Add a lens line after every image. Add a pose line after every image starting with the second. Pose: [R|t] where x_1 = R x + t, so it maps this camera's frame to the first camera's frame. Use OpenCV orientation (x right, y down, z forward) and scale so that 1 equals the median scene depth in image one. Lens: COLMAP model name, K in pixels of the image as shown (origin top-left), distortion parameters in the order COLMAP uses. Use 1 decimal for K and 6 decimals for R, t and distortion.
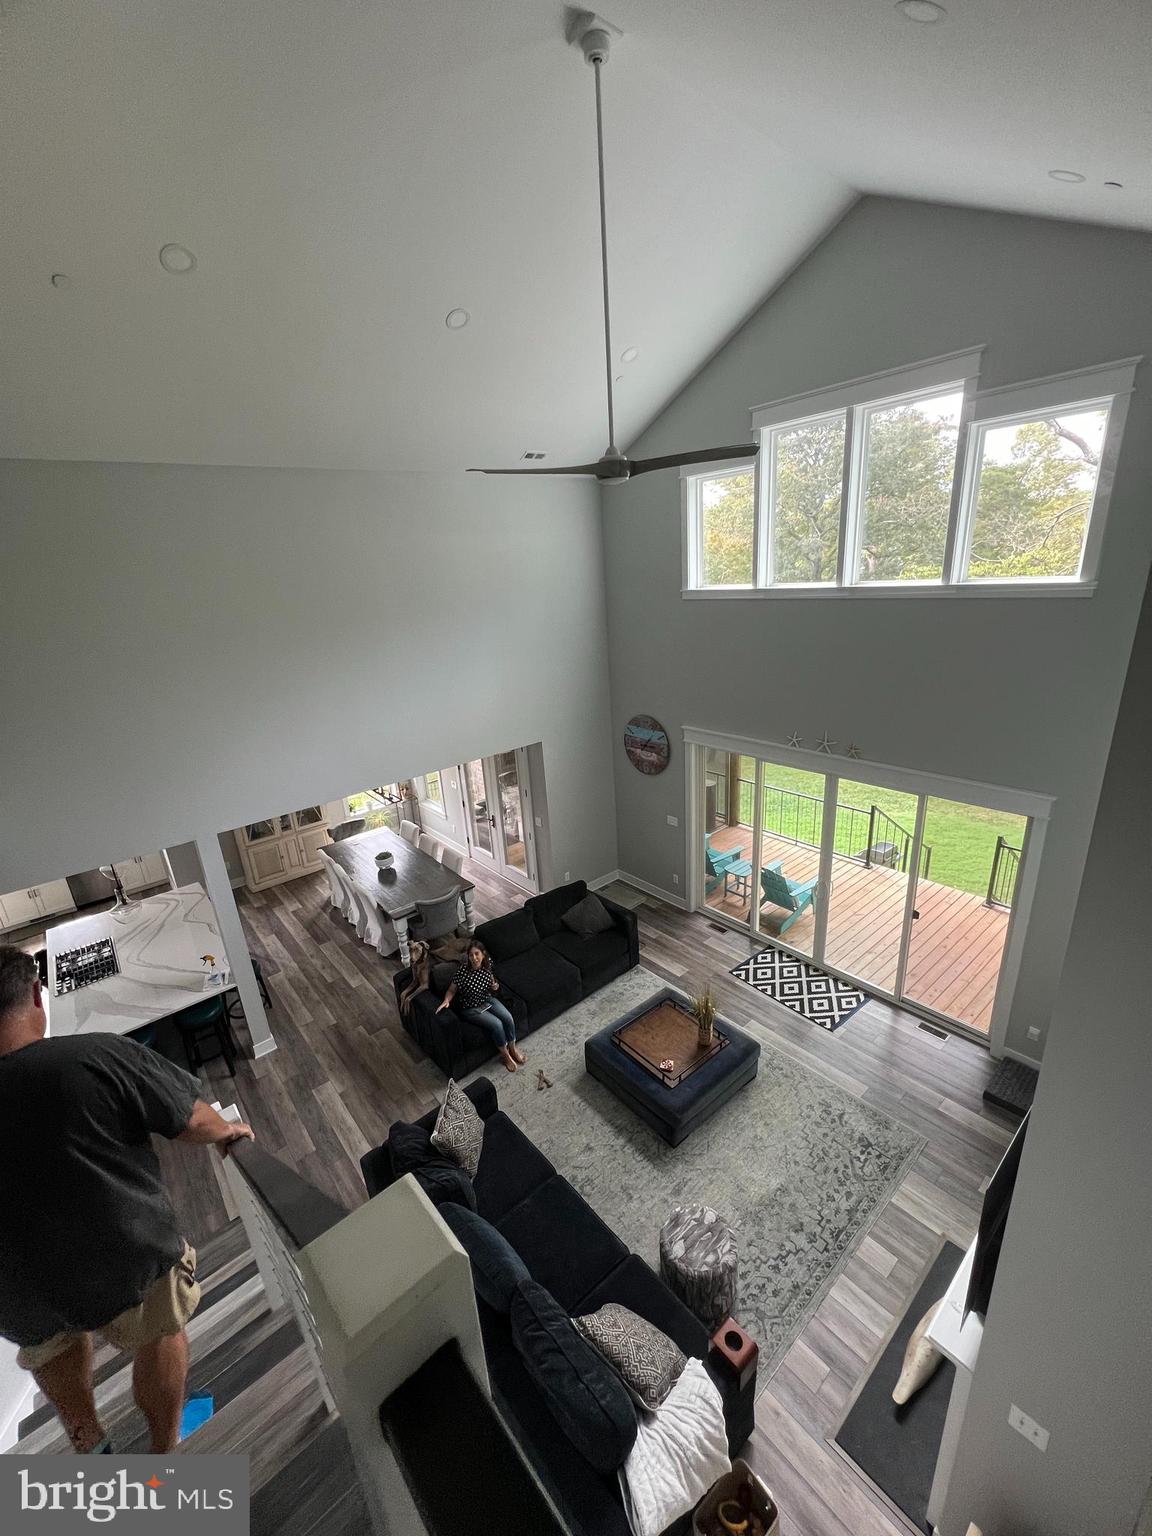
lens RADIAL K [[617.5, 0, 573.6], [0, 617.5, 771.8], [0, 0, 1]] dist [-0.000945, 0.000060]
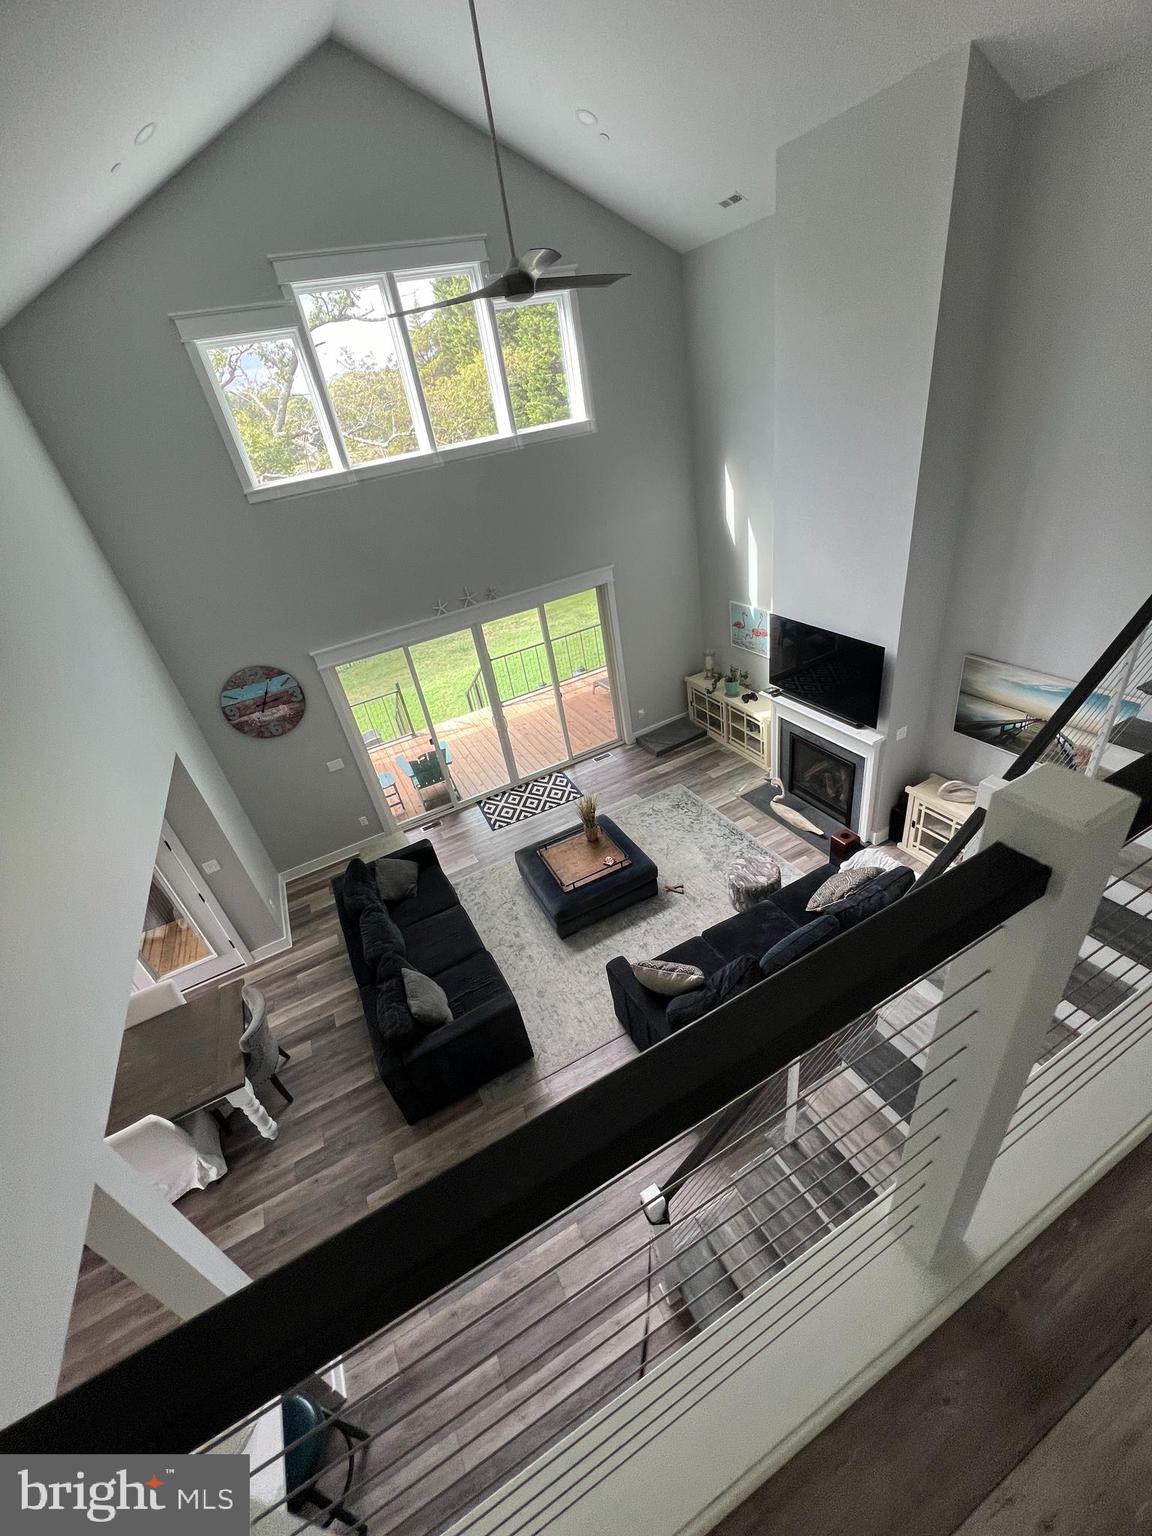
lens RADIAL K [[616.1, 0, 576.0], [0, 616.1, 768.0], [0, 0, 1]] dist [0.001542, 0.000337]
pose [[0.242768, -0.486527, 0.839259, -0.637386], [0.442552, 0.825413, 0.350487, -0.094785], [-0.863256, 0.286329, 0.415697, 0.426417]]
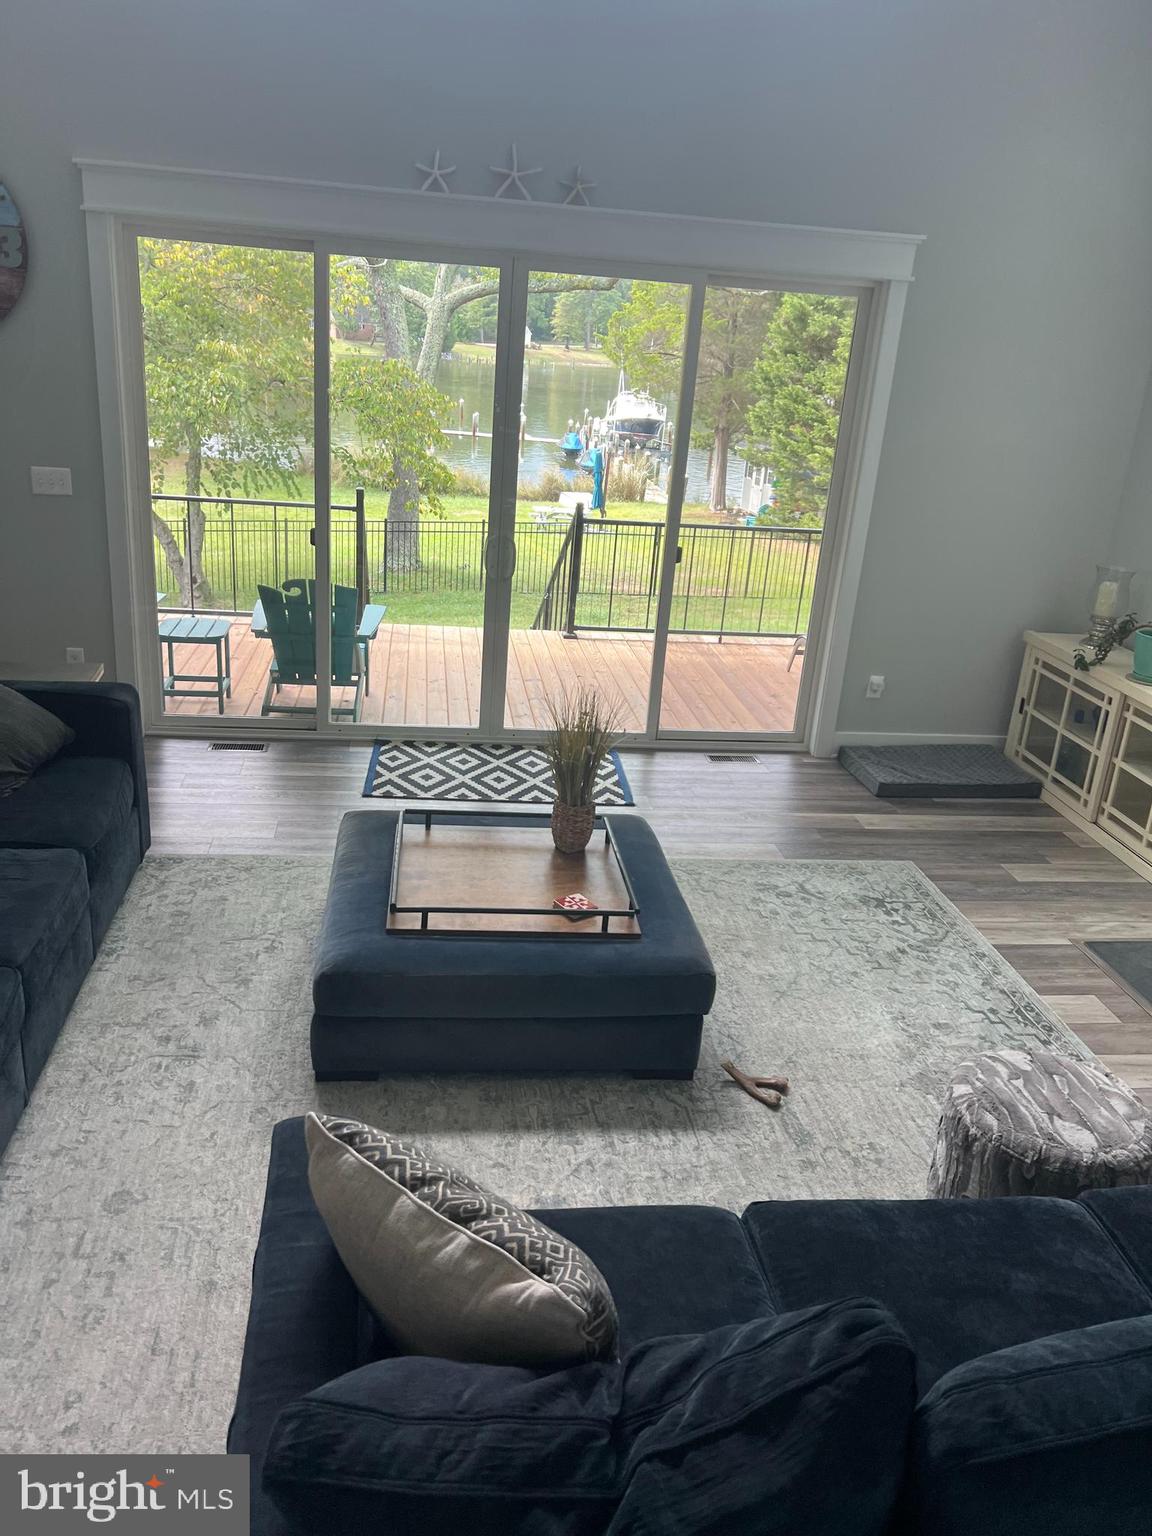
lens RADIAL K [[1145.4, 0, 568.8], [0, 1145.4, 766.0], [0, 0, 1]] dist [0.085112, -0.145199]
pose [[0.538344, -0.196117, 0.819588, -0.315560], [0.166401, 0.978134, 0.124755, 0.258618], [-0.826133, 0.069220, 0.559207, 0.519443]]
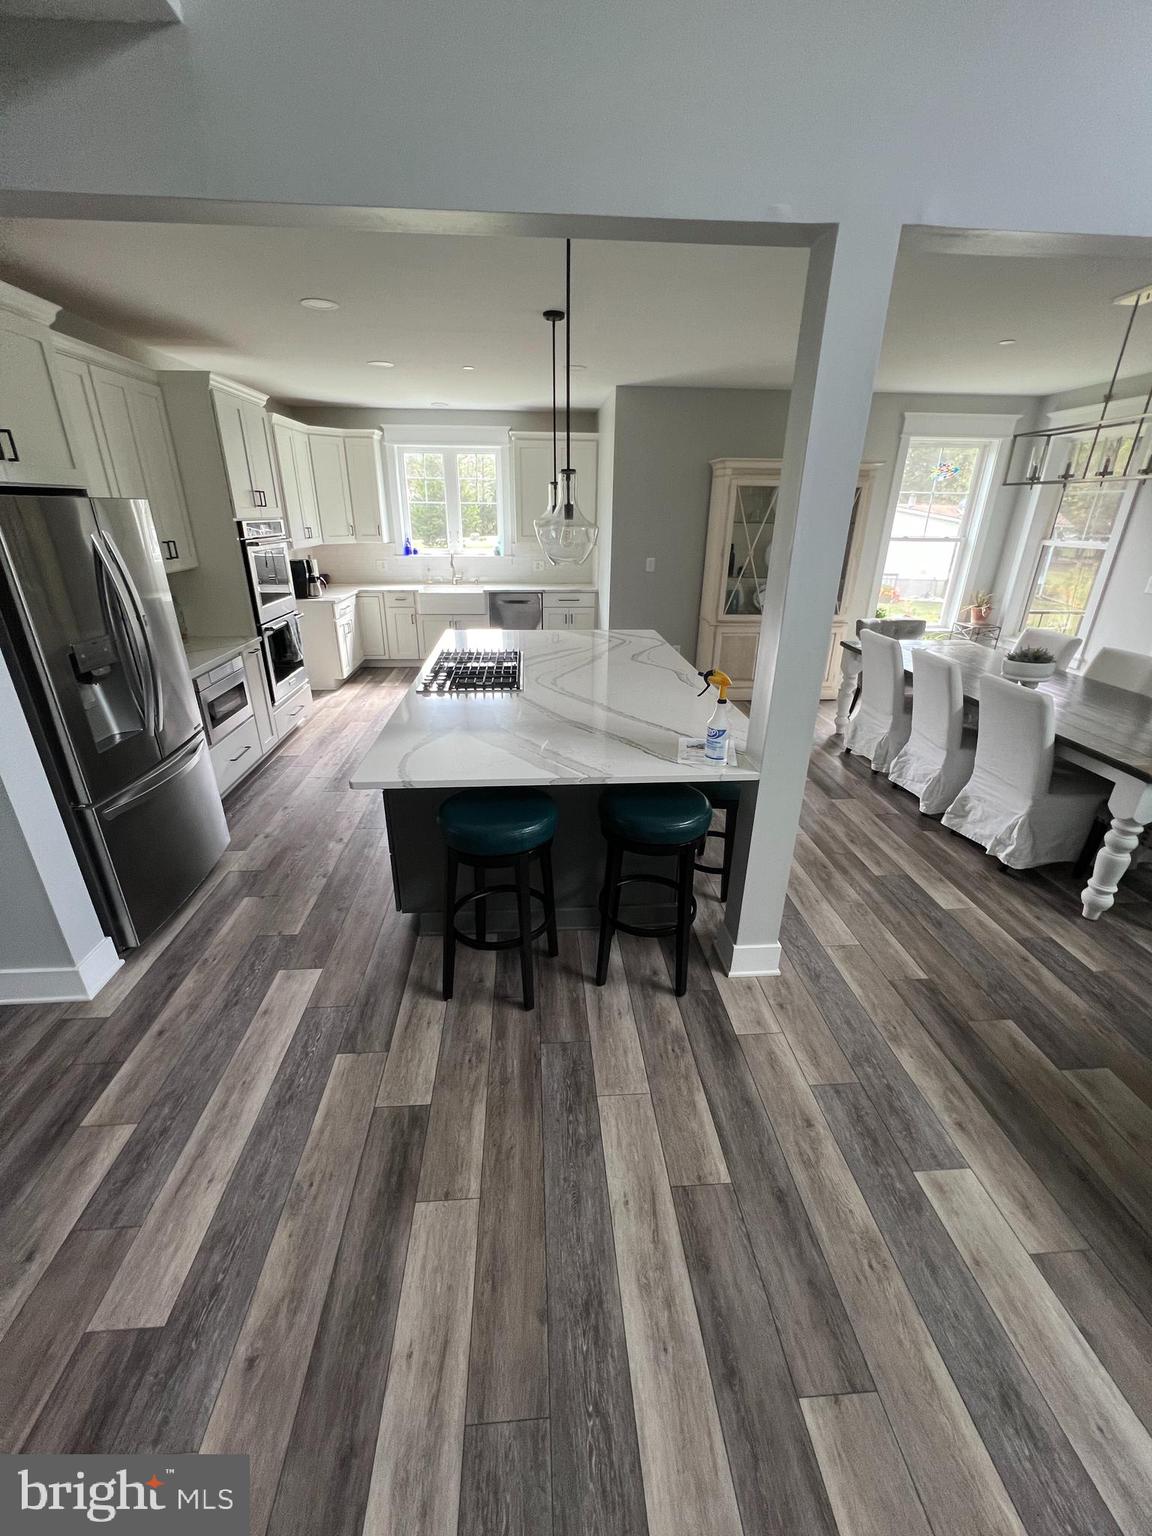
lens RADIAL K [[615.1, 0, 568.7], [0, 615.1, 769.9], [0, 0, 1]] dist [0.001778, 0.000310]
pose [[0.802082, 0.296331, -0.518510, -0.420652], [-0.245151, 0.955063, 0.166599, 0.288657], [0.544578, -0.006513, 0.838685, 0.594016]]
